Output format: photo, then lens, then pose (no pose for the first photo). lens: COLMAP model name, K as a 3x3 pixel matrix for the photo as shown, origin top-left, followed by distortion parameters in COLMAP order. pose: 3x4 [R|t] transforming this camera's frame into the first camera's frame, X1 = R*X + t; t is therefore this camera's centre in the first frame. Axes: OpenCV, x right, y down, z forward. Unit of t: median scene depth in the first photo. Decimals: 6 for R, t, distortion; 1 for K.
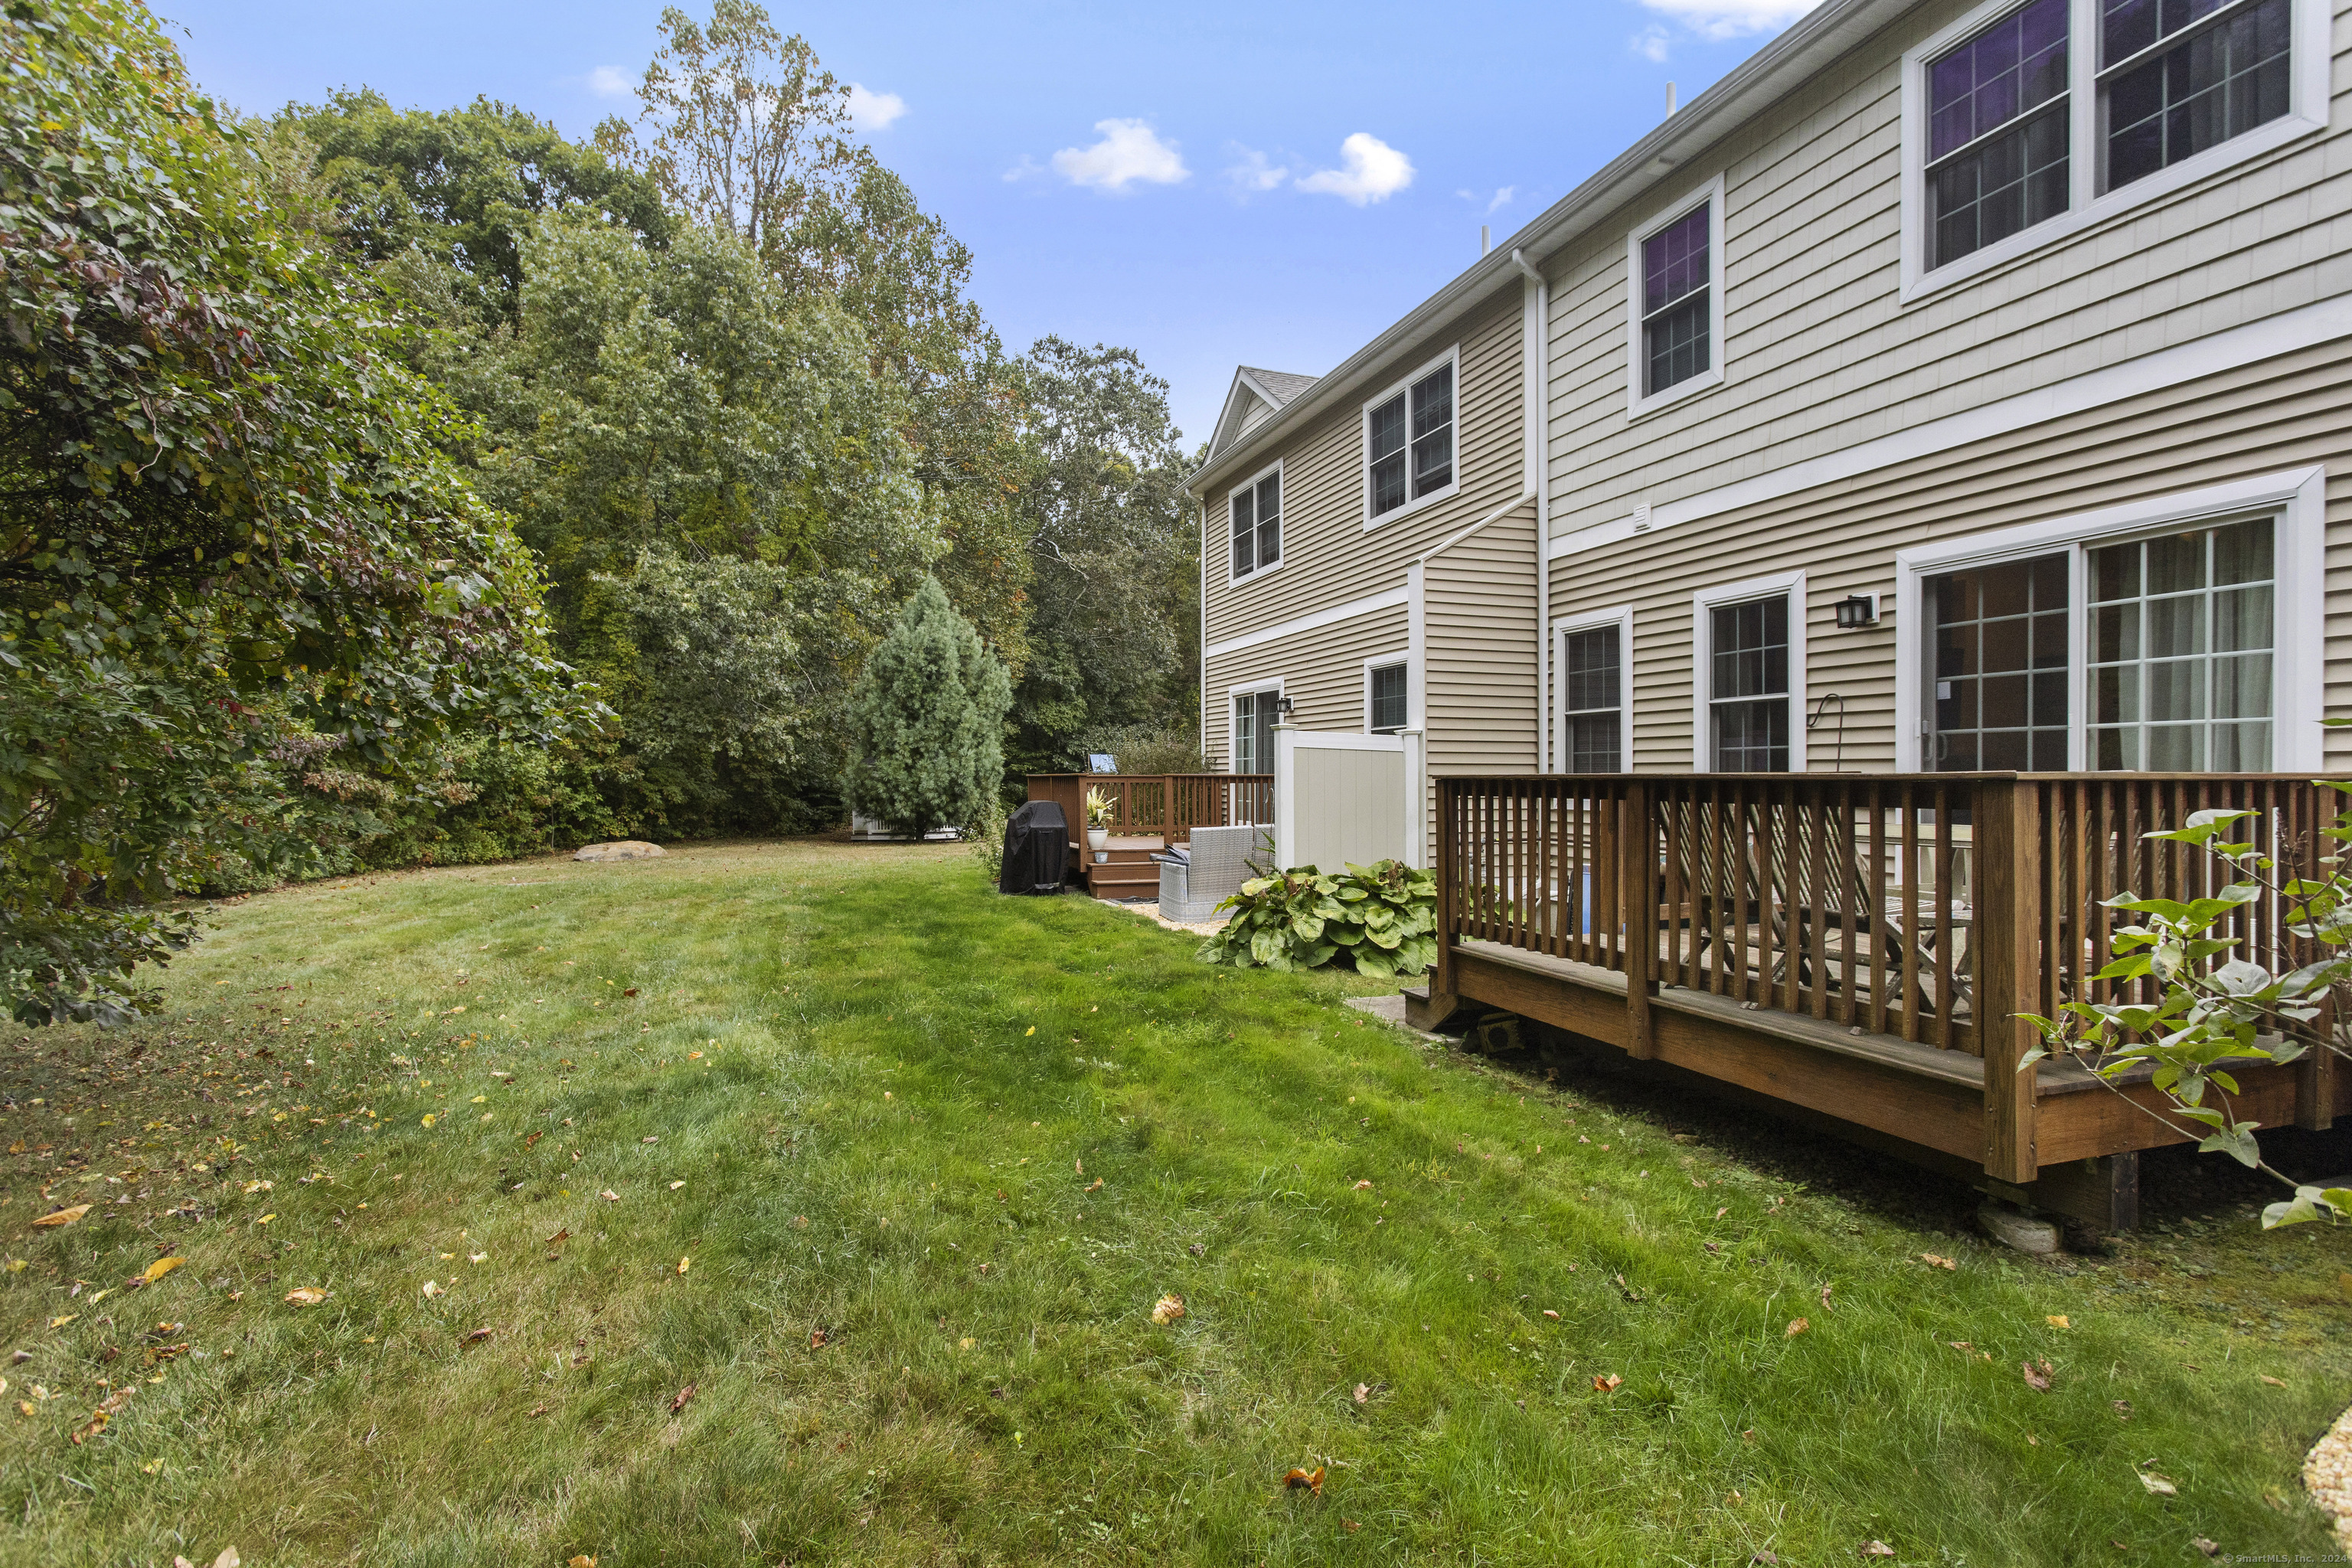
lens RADIAL K [[1134.2, 0, 1169.5], [0, 1134.2, 771.5], [0, 0, 1]] dist [-0.002599, -0.000079]
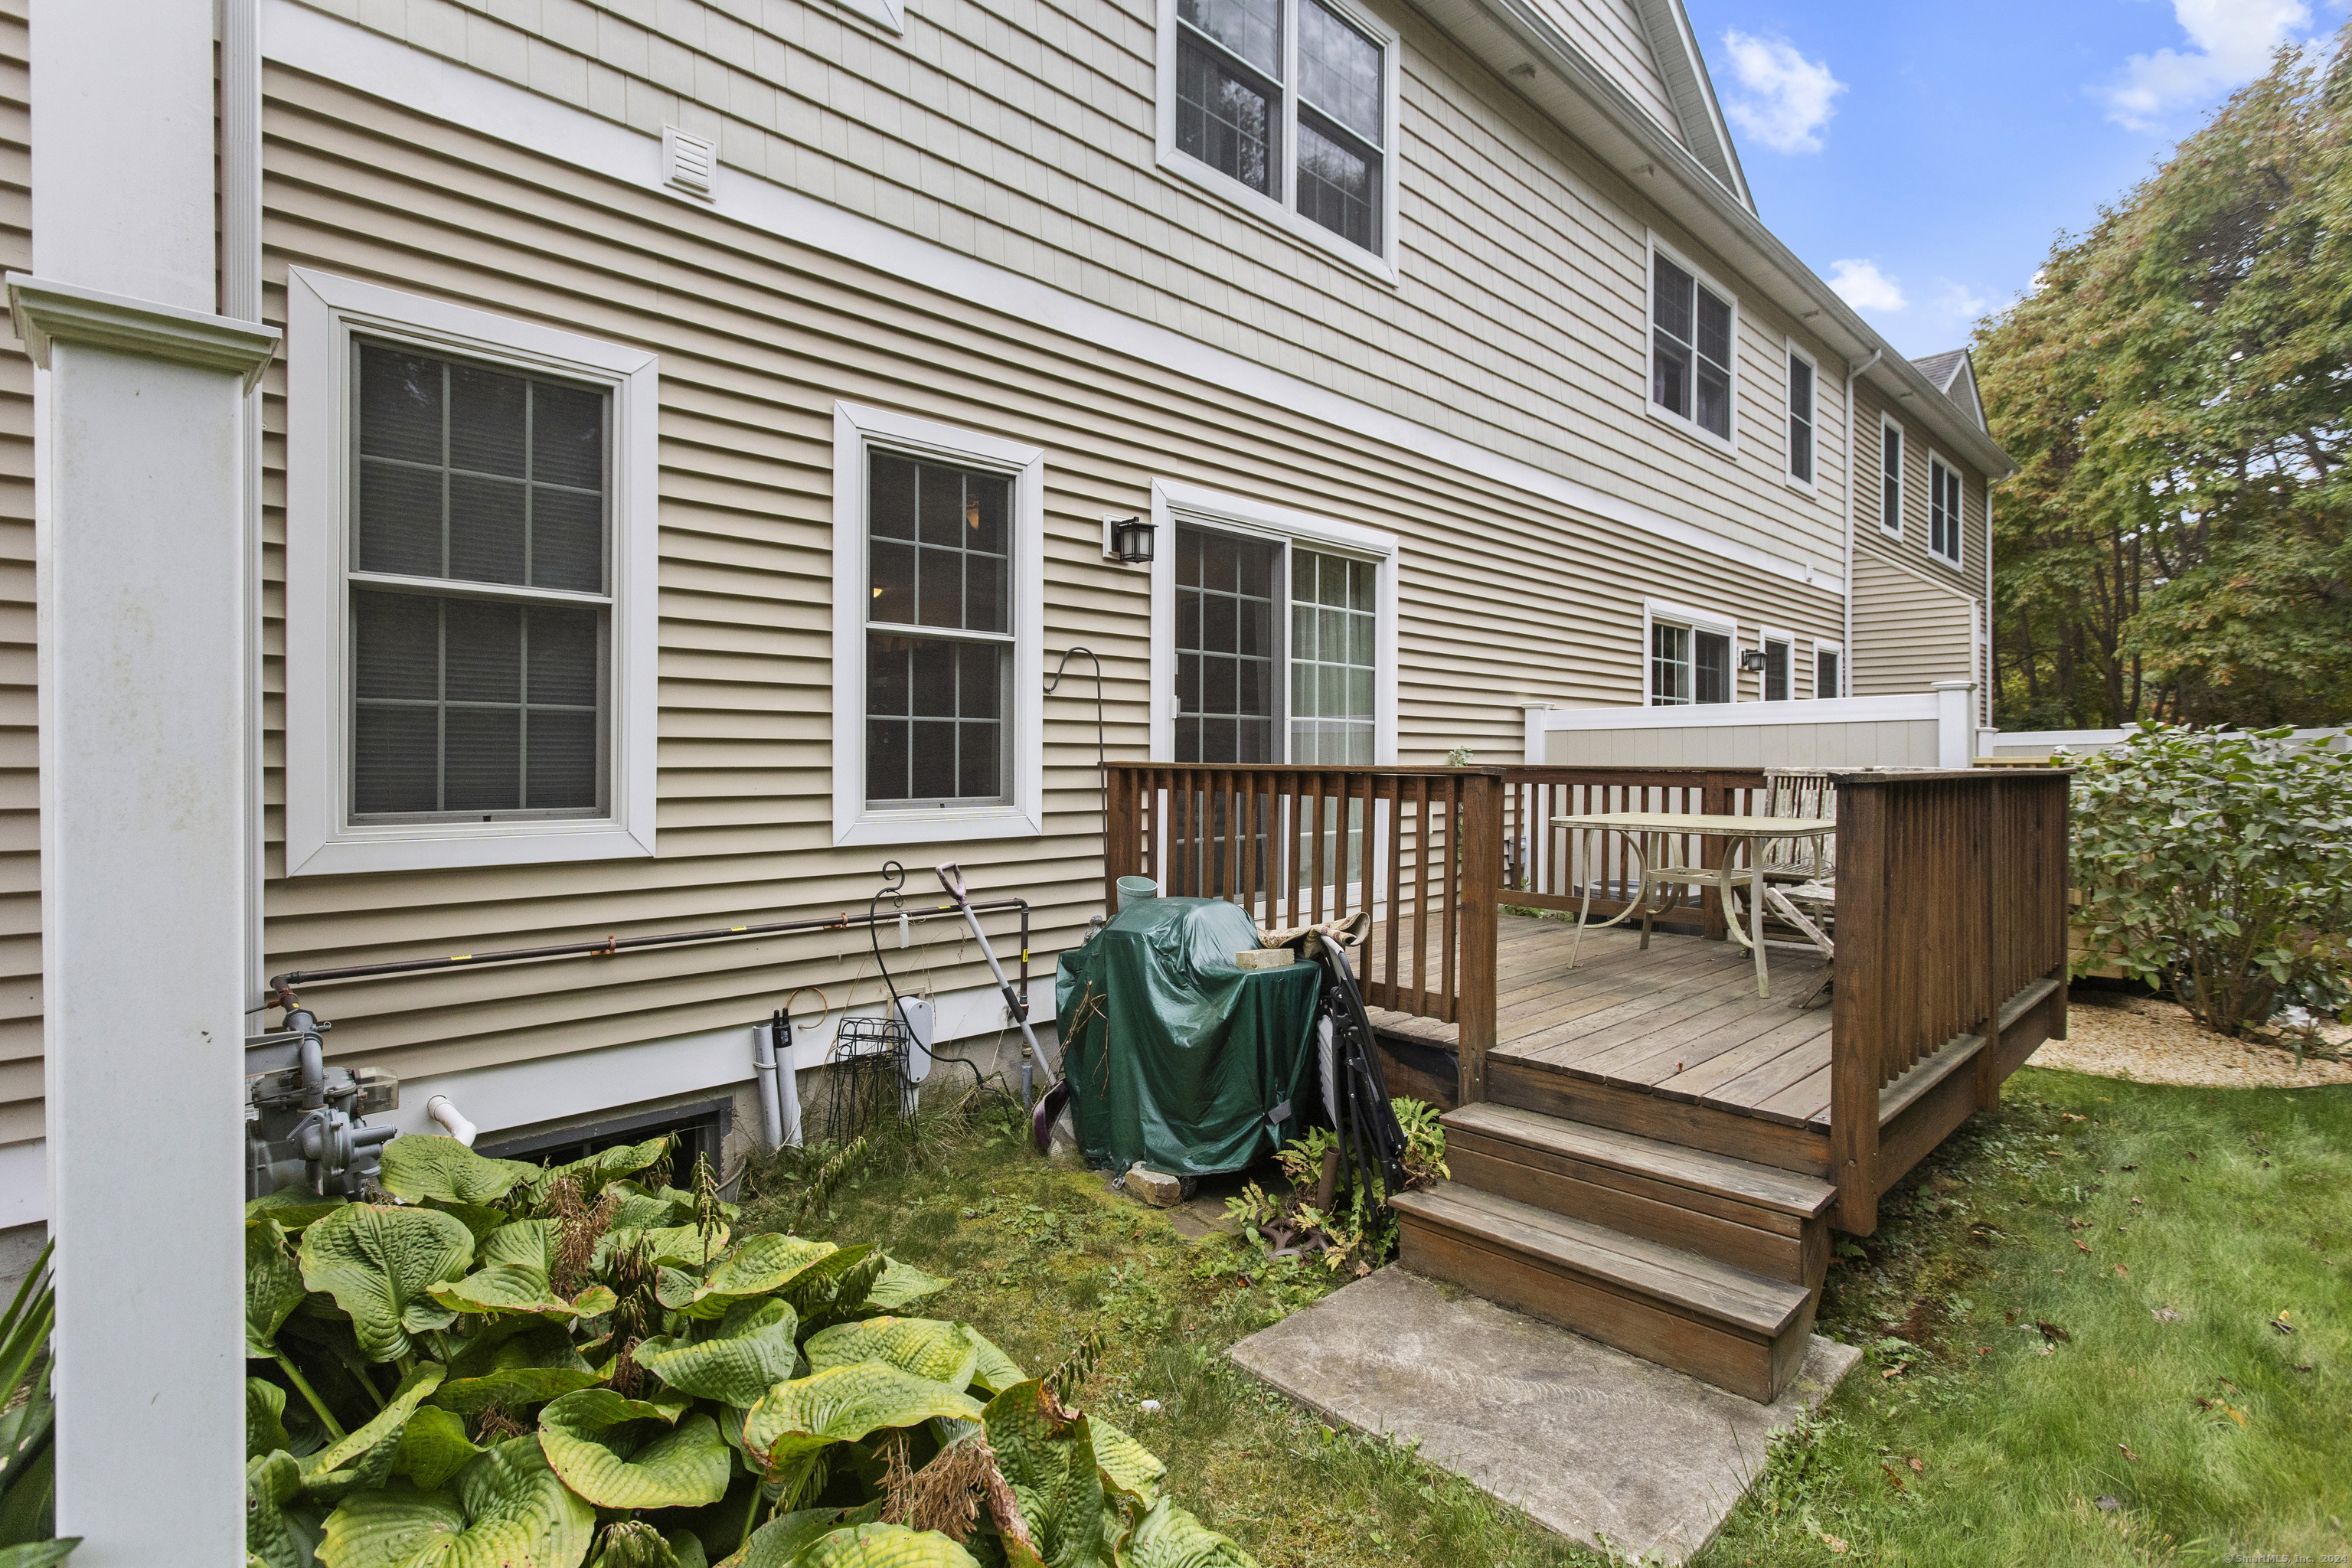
lens RADIAL K [[1134.2, 0, 1169.5], [0, 1134.2, 771.5], [0, 0, 1]] dist [-0.002599, -0.000079]
pose [[-0.430511, 0.000515, 0.902585, -0.056764], [0.001616, 0.999999, 0.000200, 0.006342], [-0.902584, 0.001545, -0.430511, 1.223683]]
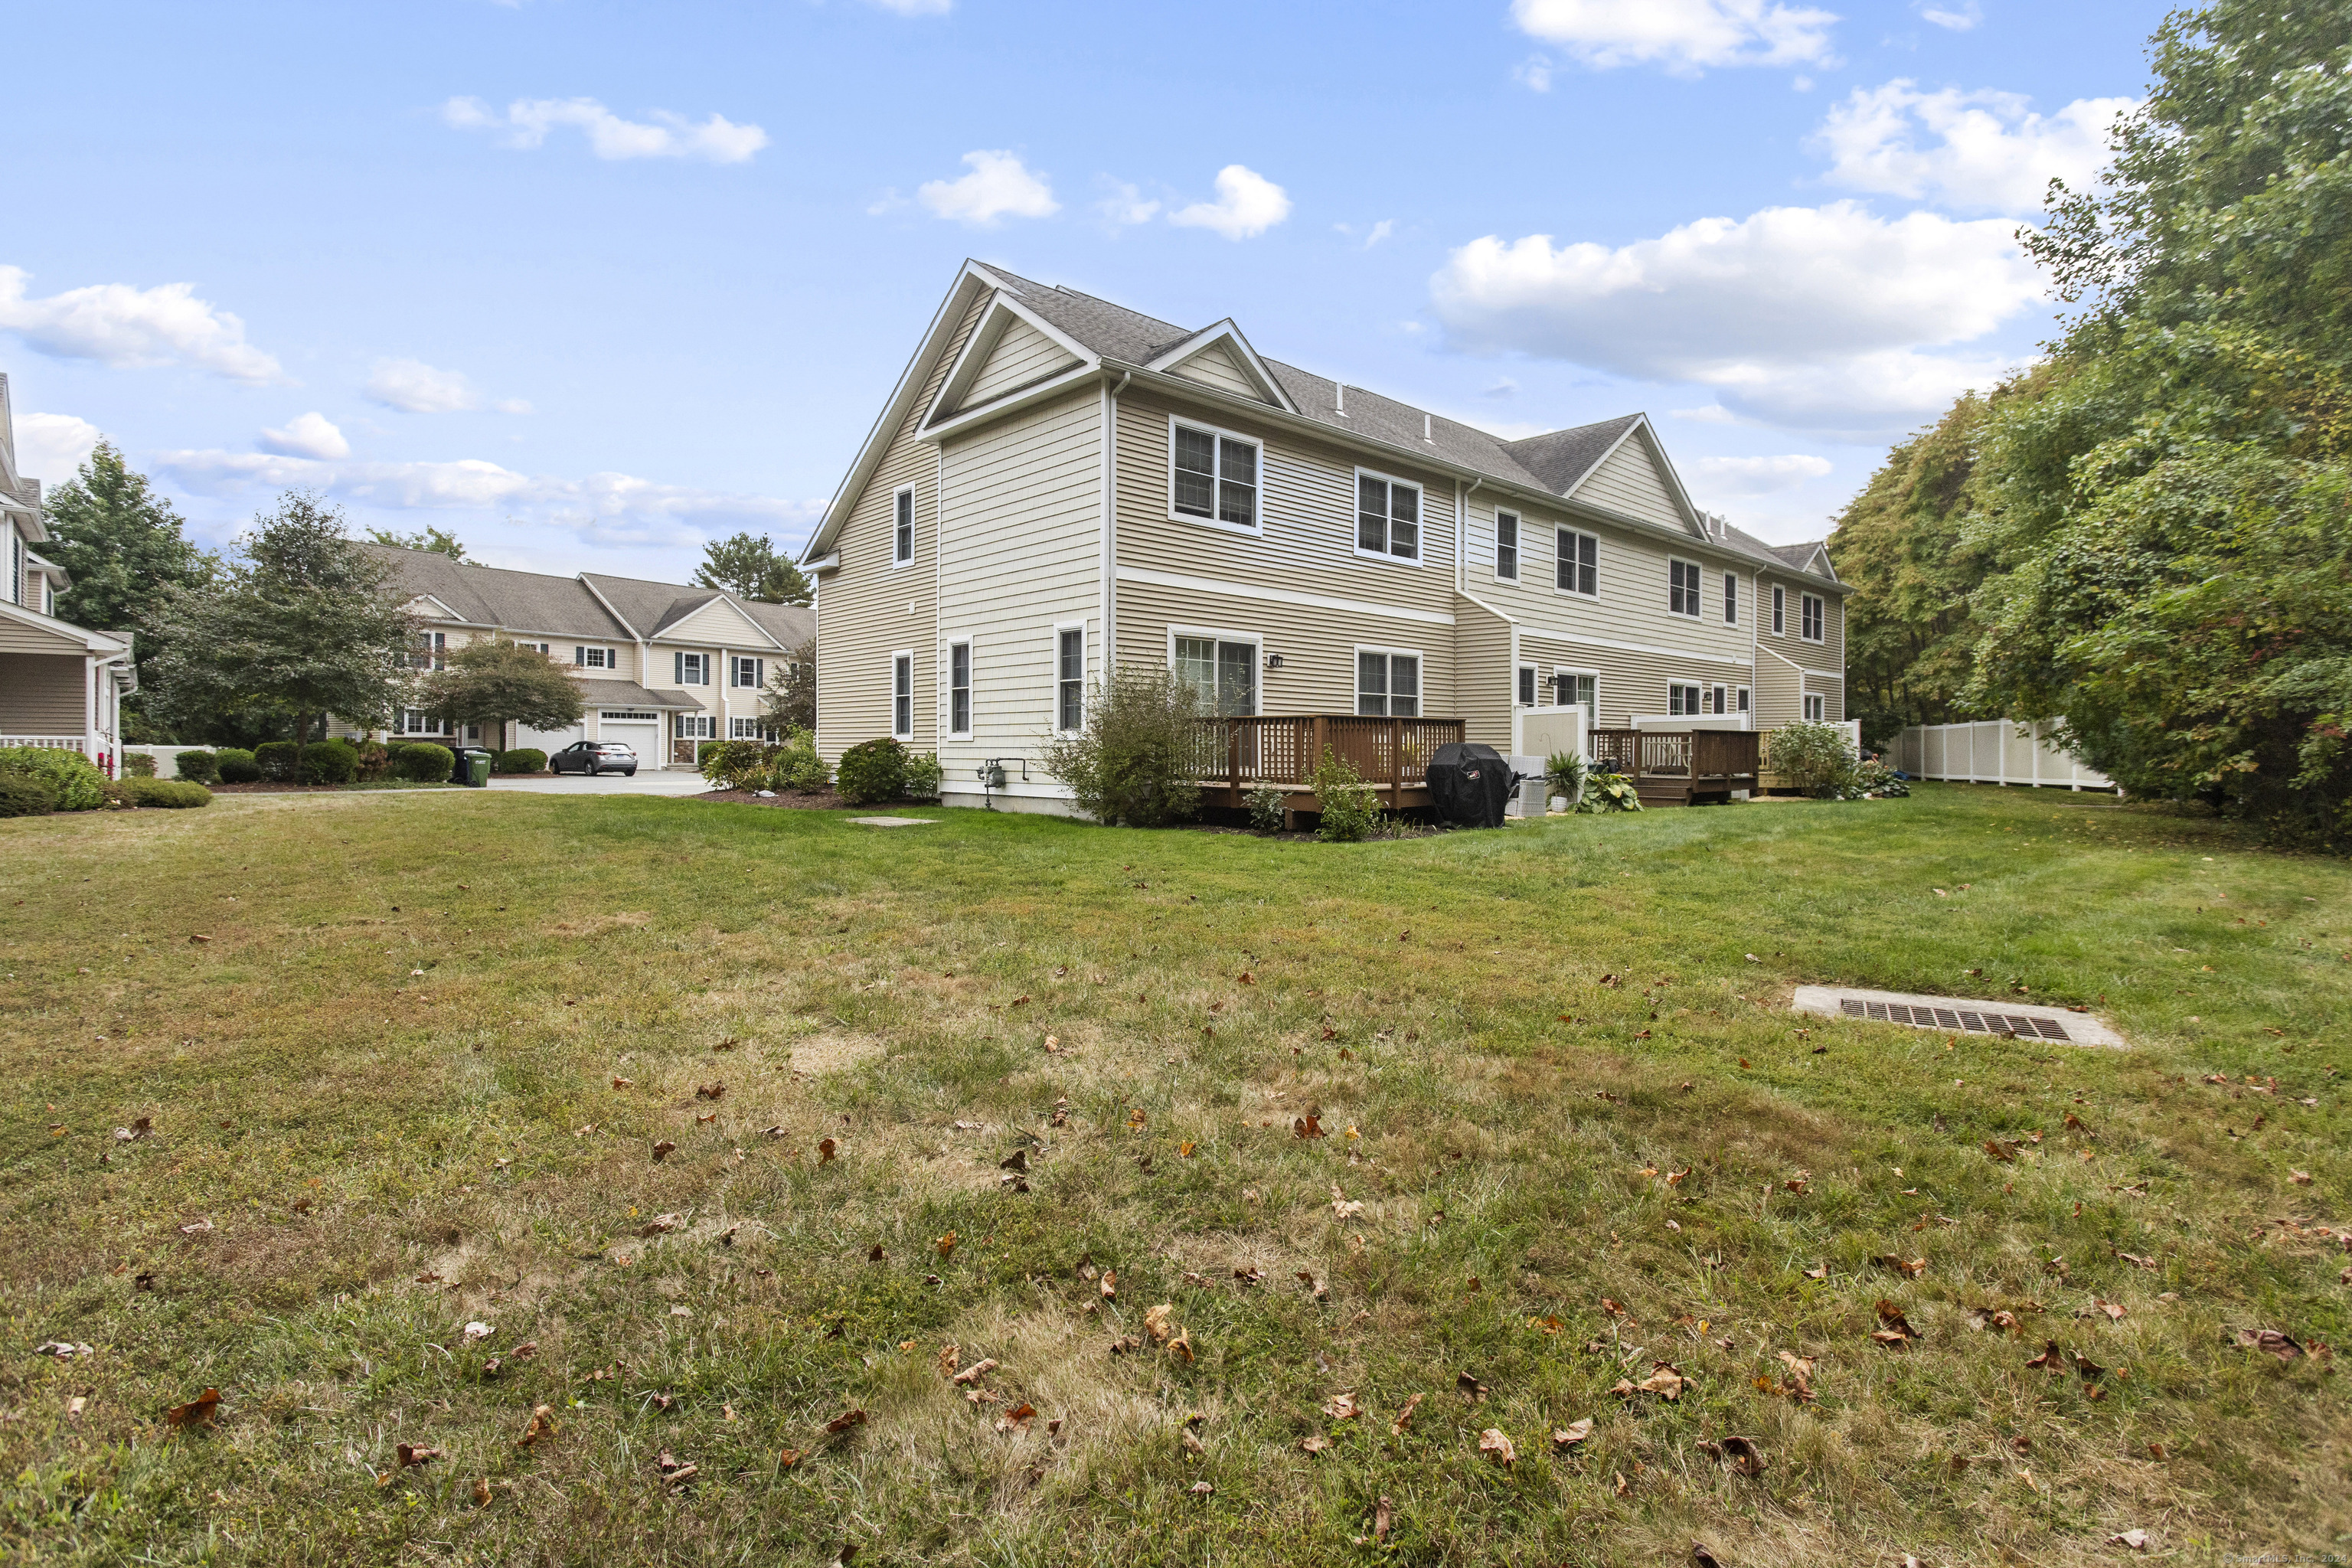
lens RADIAL K [[1134.2, 0, 1169.5], [0, 1134.2, 771.5], [0, 0, 1]] dist [-0.002599, -0.000079]
pose [[-0.415286, -0.001875, 0.909689, -1.839866], [0.004541, 0.999981, 0.004134, 0.098810], [-0.909679, 0.005848, -0.415270, 3.223348]]
